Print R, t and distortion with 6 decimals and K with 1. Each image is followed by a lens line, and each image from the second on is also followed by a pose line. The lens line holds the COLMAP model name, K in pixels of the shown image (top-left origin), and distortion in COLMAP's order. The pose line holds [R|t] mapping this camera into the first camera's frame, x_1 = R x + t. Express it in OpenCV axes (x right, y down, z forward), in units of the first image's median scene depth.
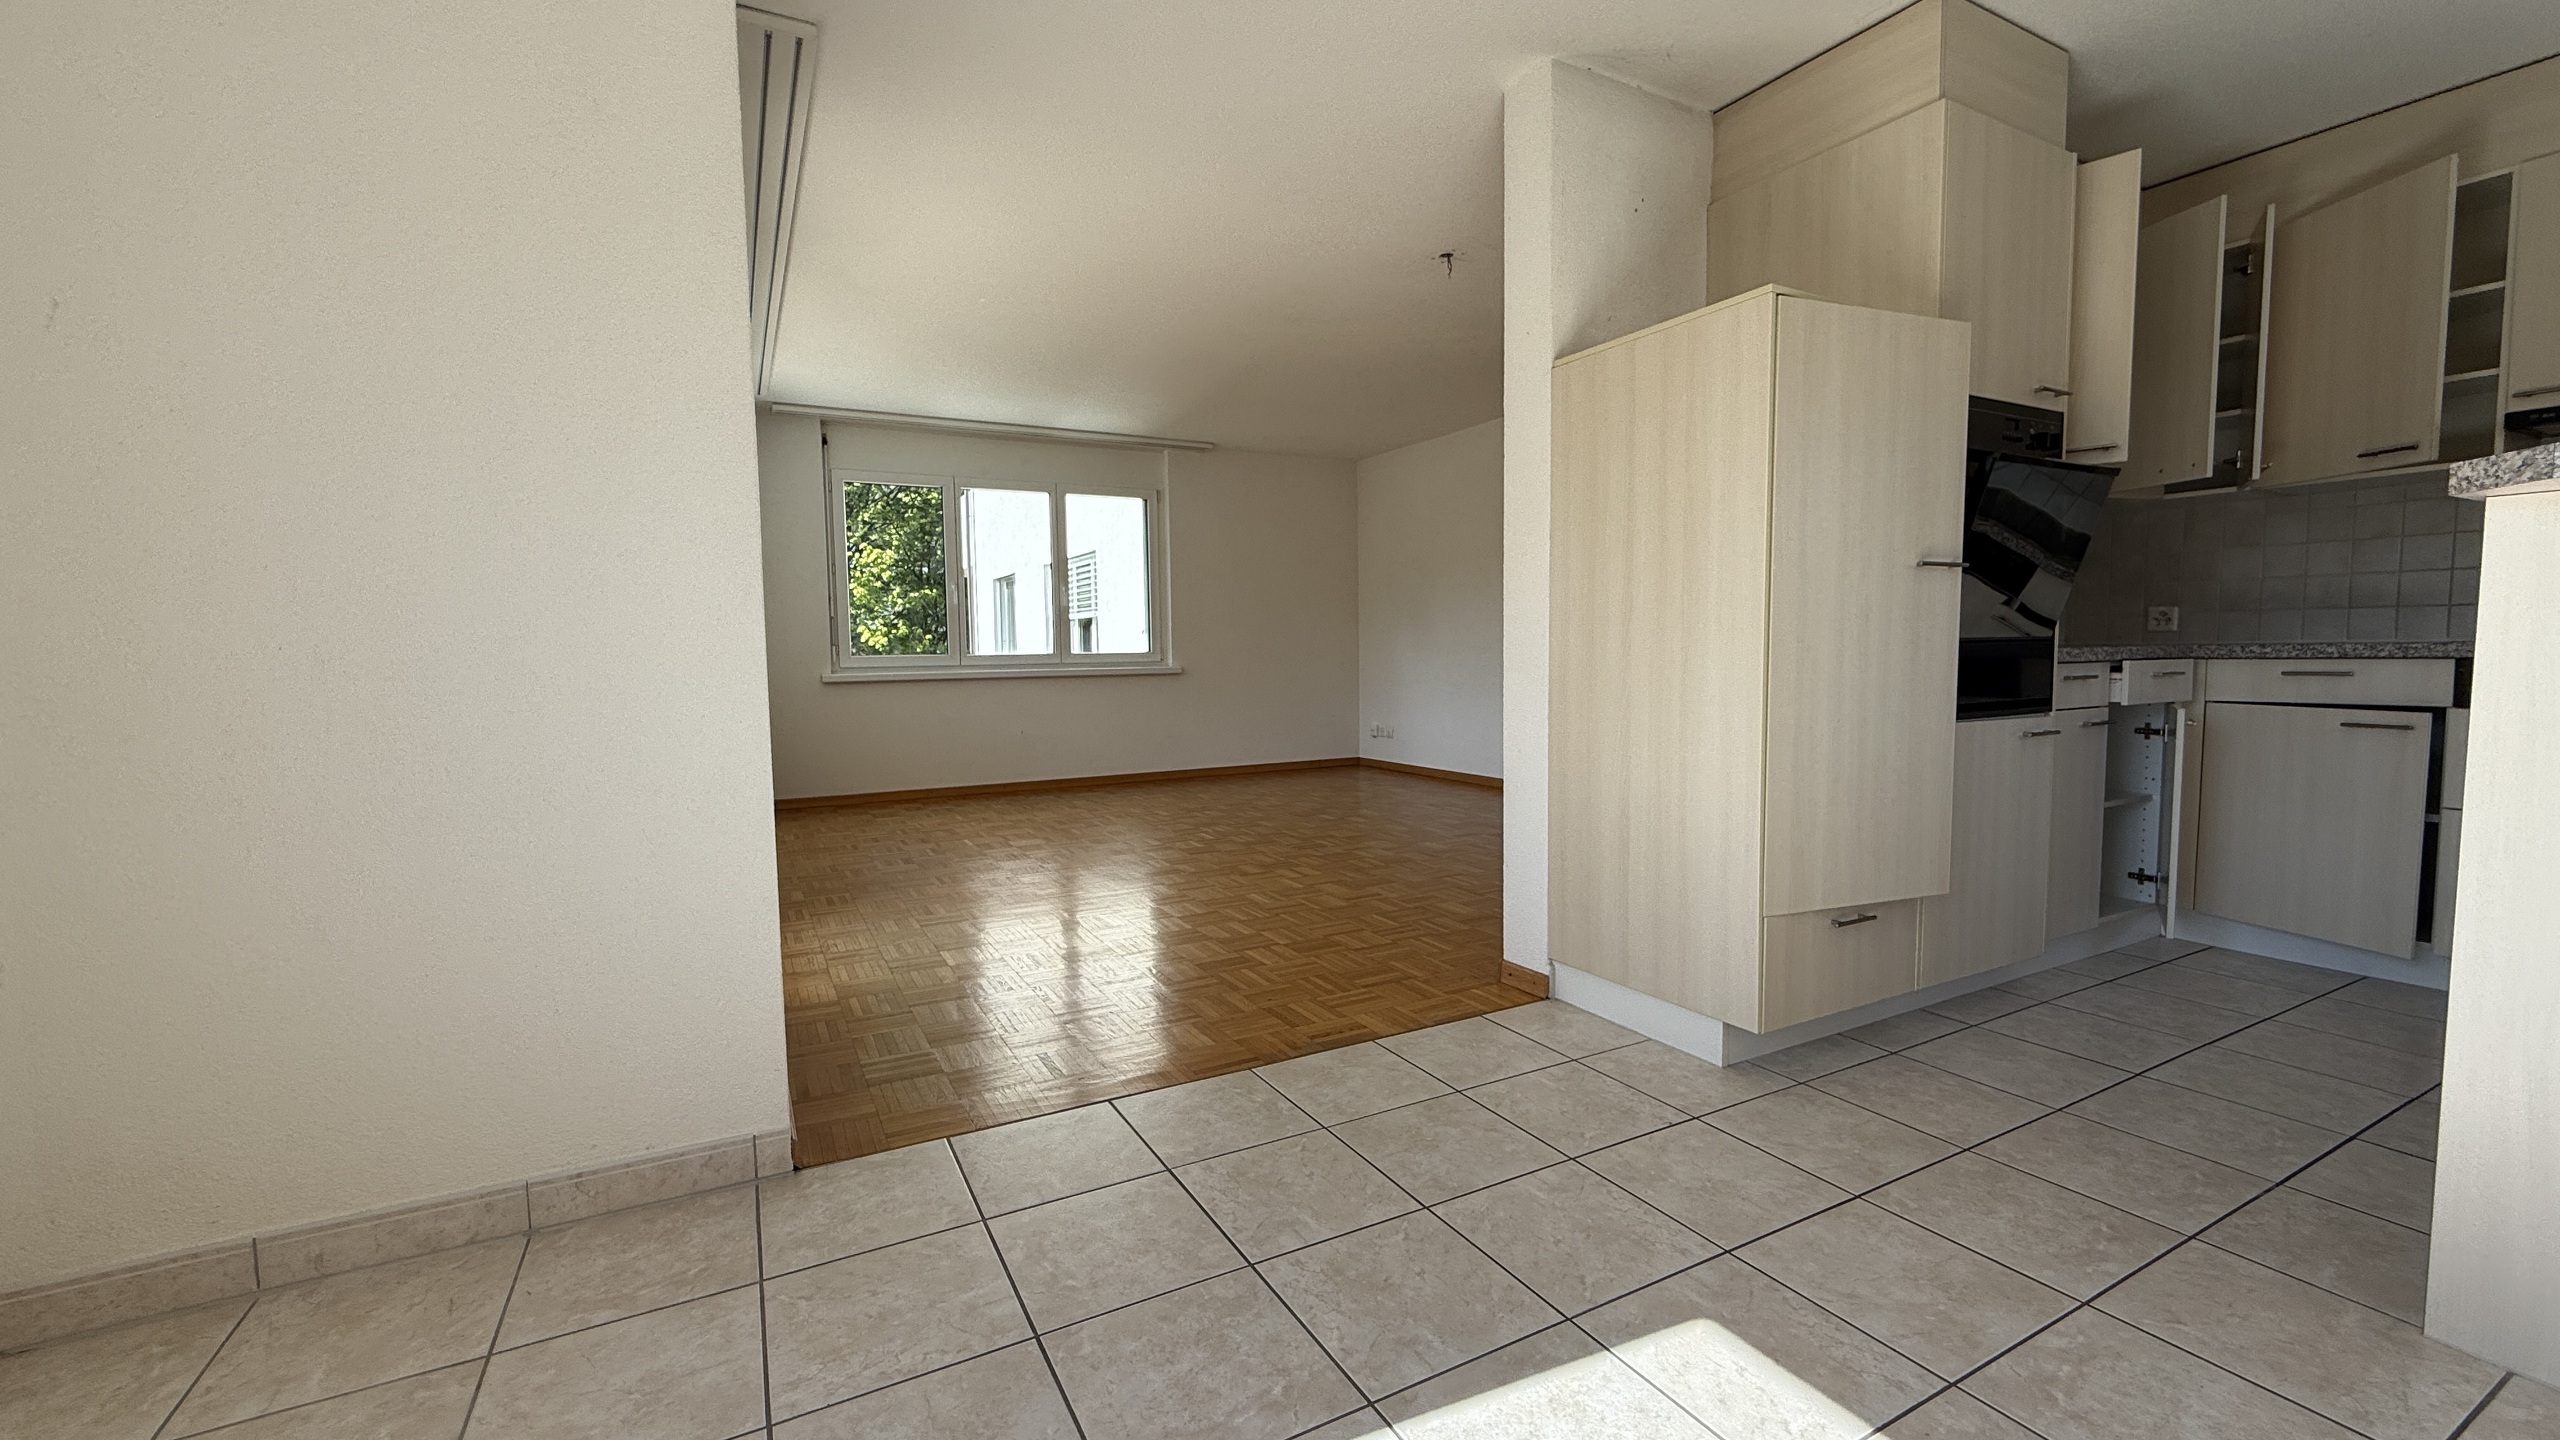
lens RADIAL K [[1023.3, 0, 1269.0], [0, 1023.3, 719.3], [0, 0, 1]] dist [-0.002796, 0.001200]
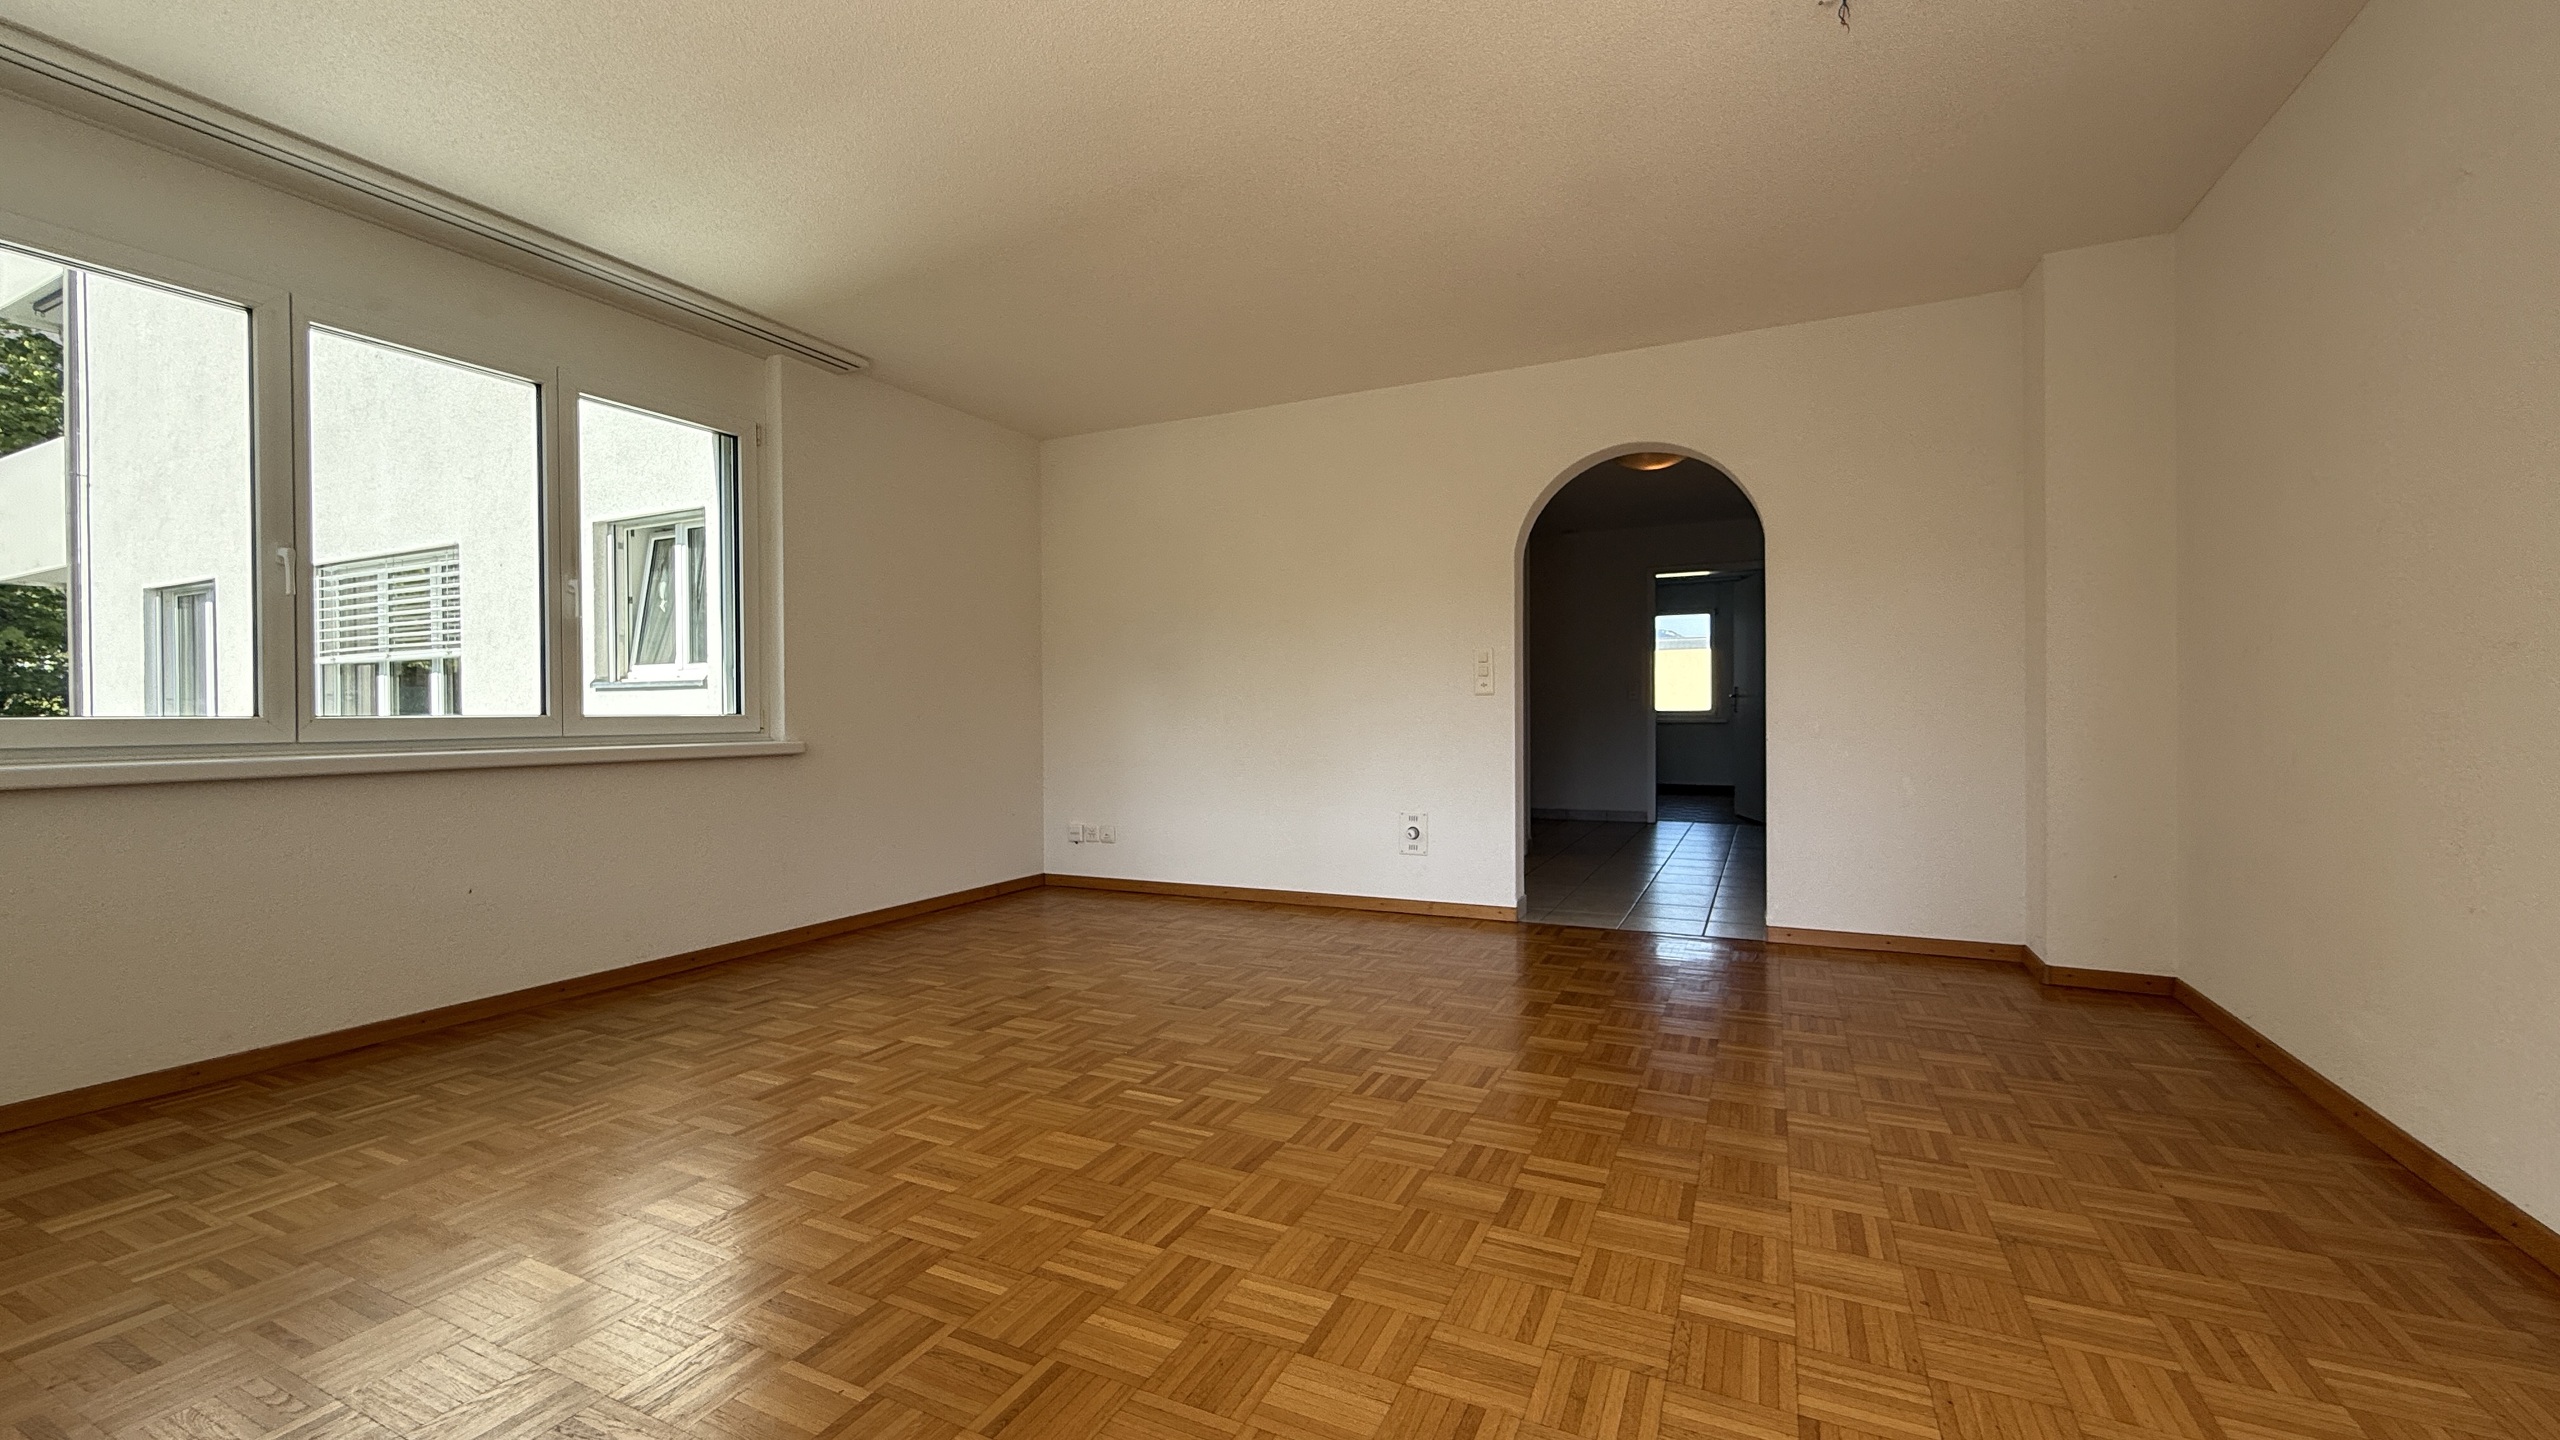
lens RADIAL K [[1023.3, 0, 1273.8], [0, 1023.3, 727.0], [0, 0, 1]] dist [-0.002796, 0.001200]
pose [[0.809346, -0.002532, 0.587327, -0.541612], [0.038663, 0.998051, -0.048974, -0.060733], [-0.586058, 0.062345, 0.807867, 1.046173]]
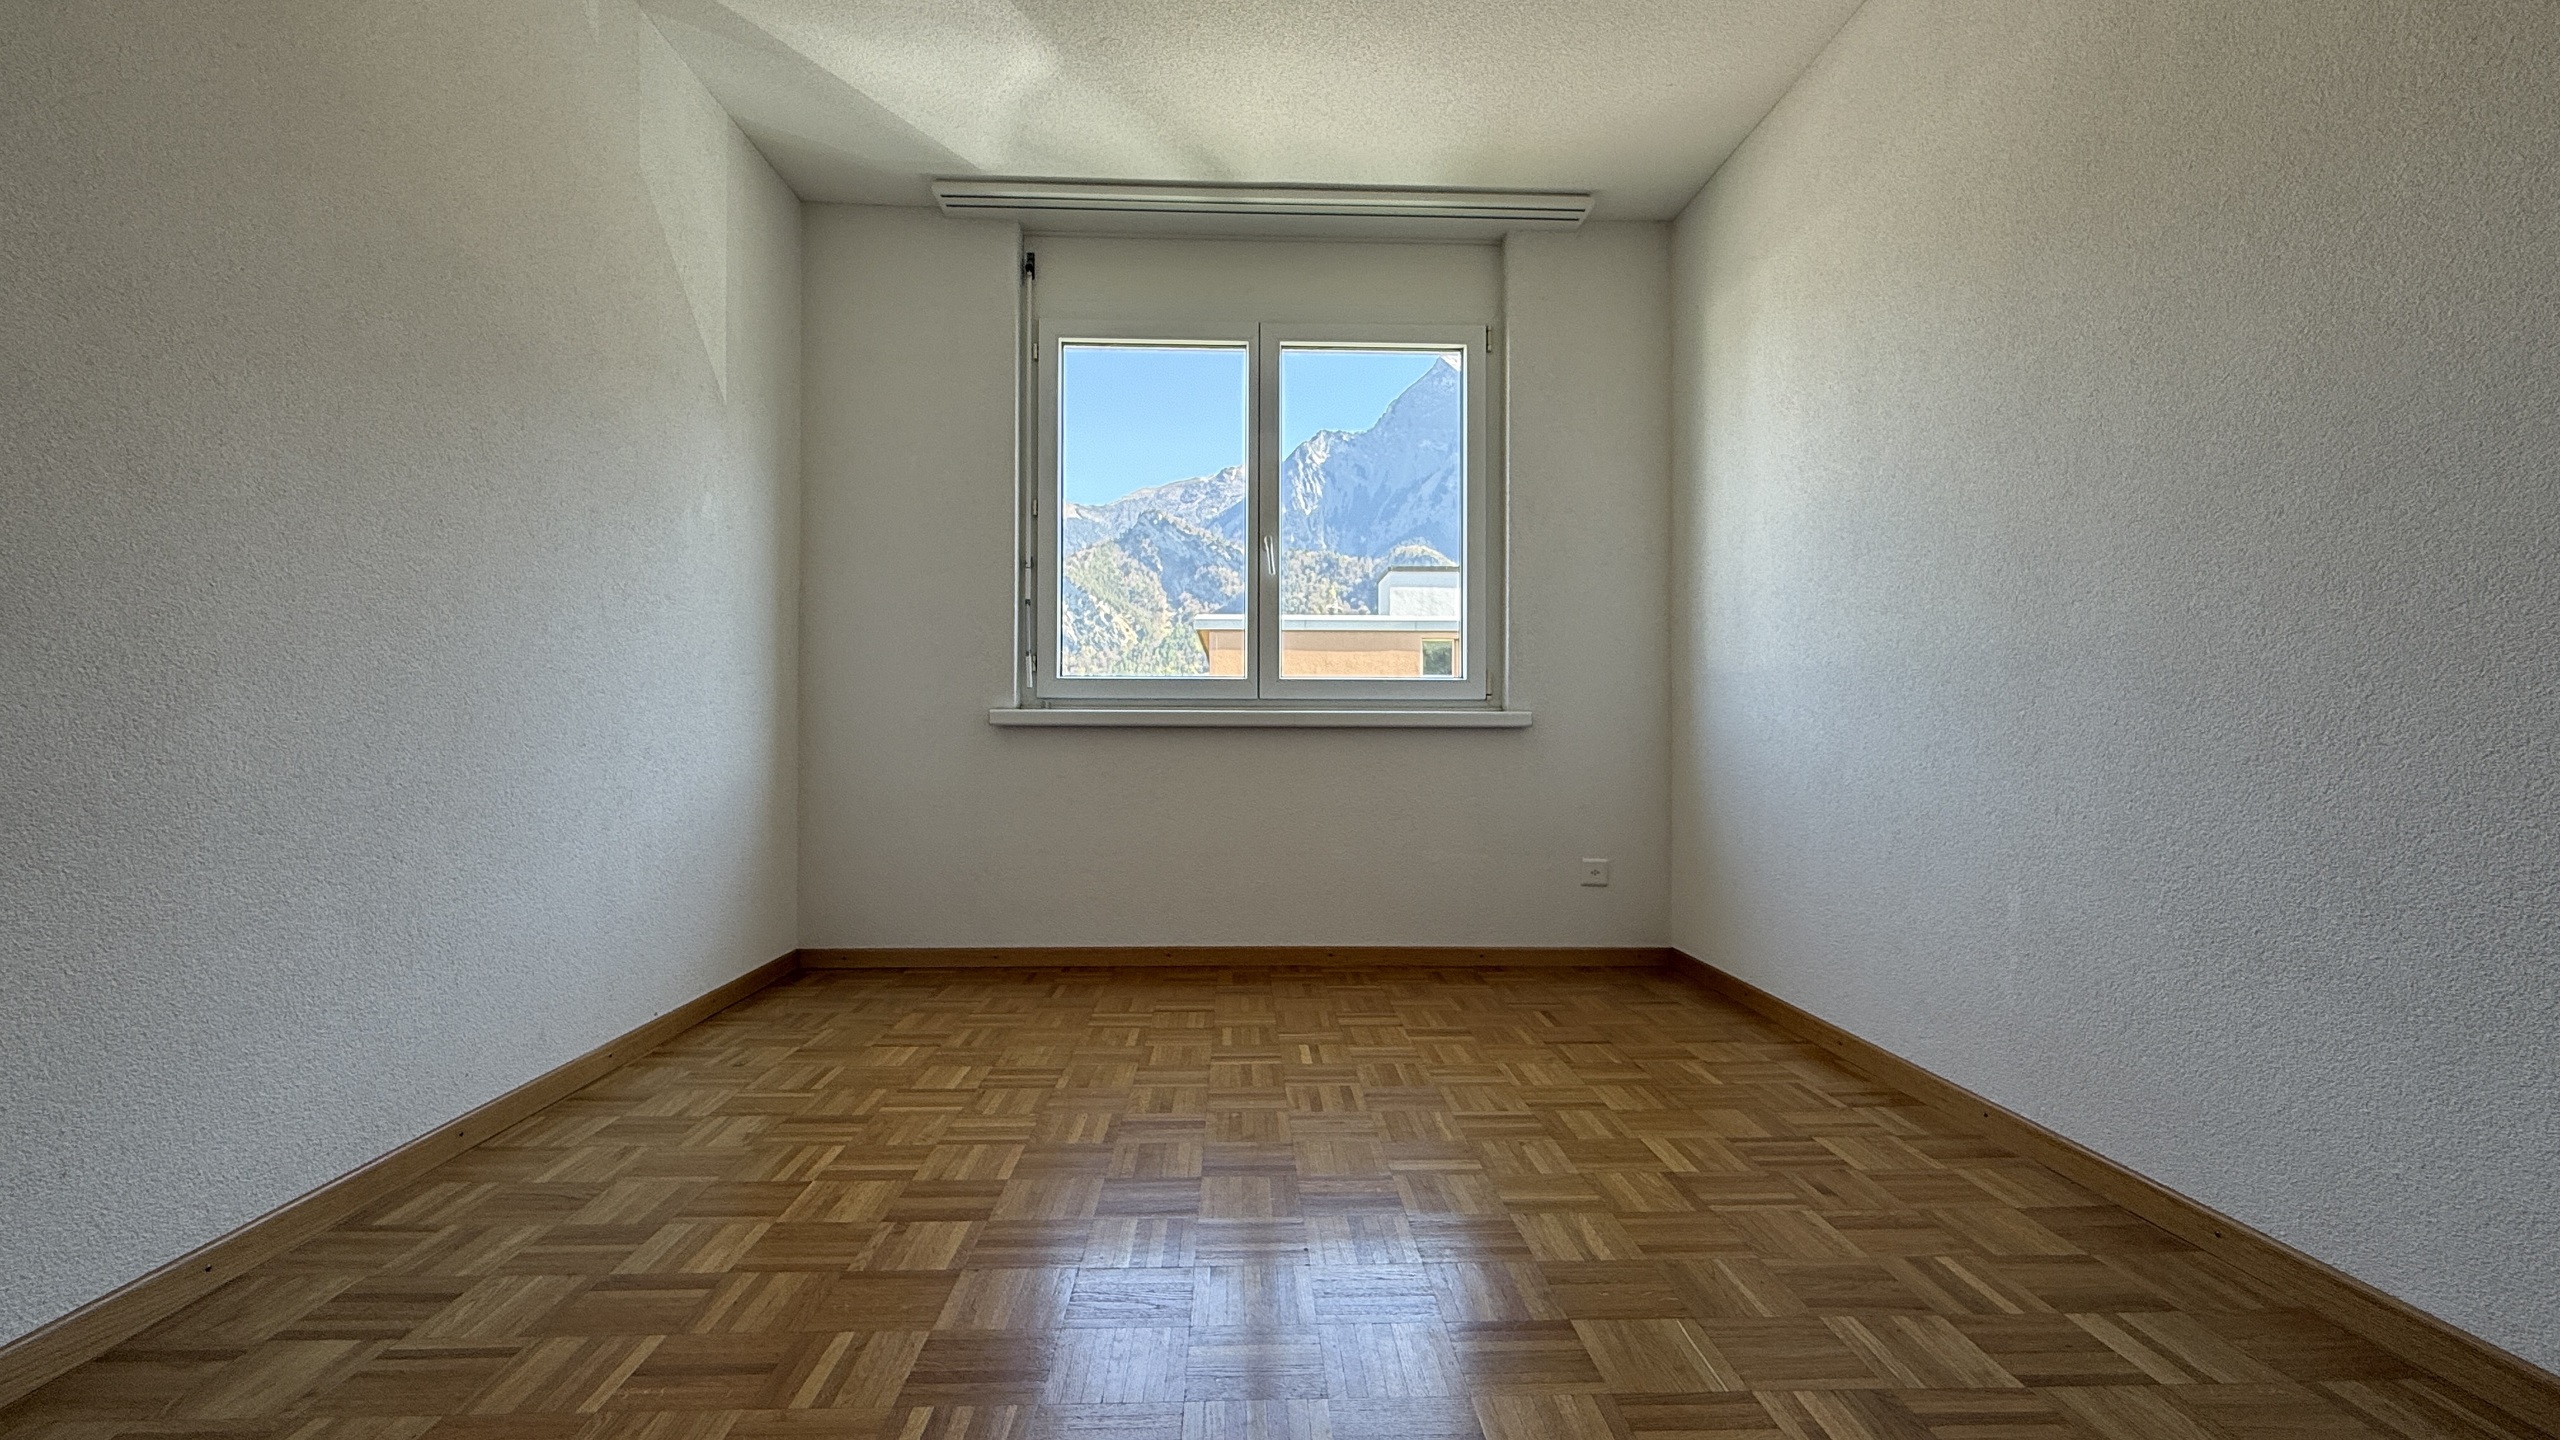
lens RADIAL K [[1127.3, 0, 1265.7], [0, 1127.3, 678.8], [0, 0, 1]] dist [0.002119, -0.000350]
pose [[0.893114, 0.006362, -0.449786, 0.075360], [-0.040090, 0.997047, -0.065502, -0.081525], [0.448040, 0.076533, 0.890731, 1.373172]]
